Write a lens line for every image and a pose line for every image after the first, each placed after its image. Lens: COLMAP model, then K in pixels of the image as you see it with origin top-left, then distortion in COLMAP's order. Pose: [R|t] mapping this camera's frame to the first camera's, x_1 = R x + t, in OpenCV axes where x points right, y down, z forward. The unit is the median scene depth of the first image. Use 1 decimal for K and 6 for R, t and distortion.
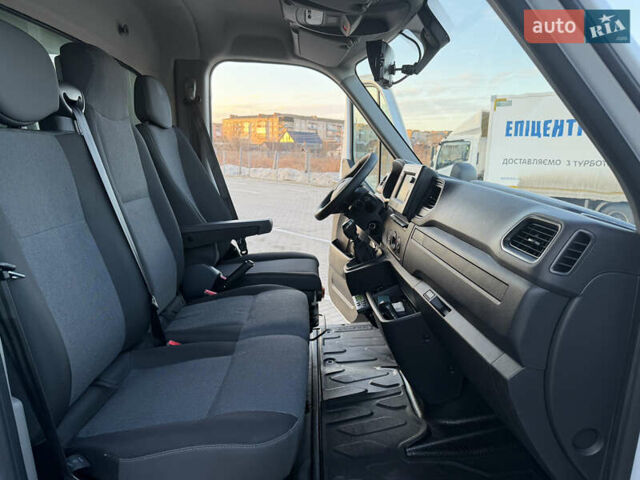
lens RADIAL K [[449.2, 0, 320.0], [0, 449.2, 240.0], [0, 0, 1]] dist [-0.008944, -0.004657]
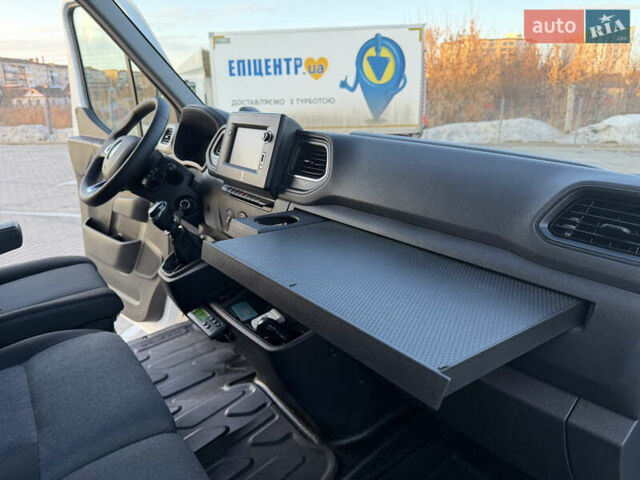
lens RADIAL K [[449.2, 0, 320.0], [0, 449.2, 240.0], [0, 0, 1]] dist [-0.008944, -0.004657]
pose [[0.824714, -0.201373, 0.528485, -0.063278], [0.136105, 0.977667, 0.160133, -0.041974], [-0.548928, -0.060134, 0.833703, 0.205608]]
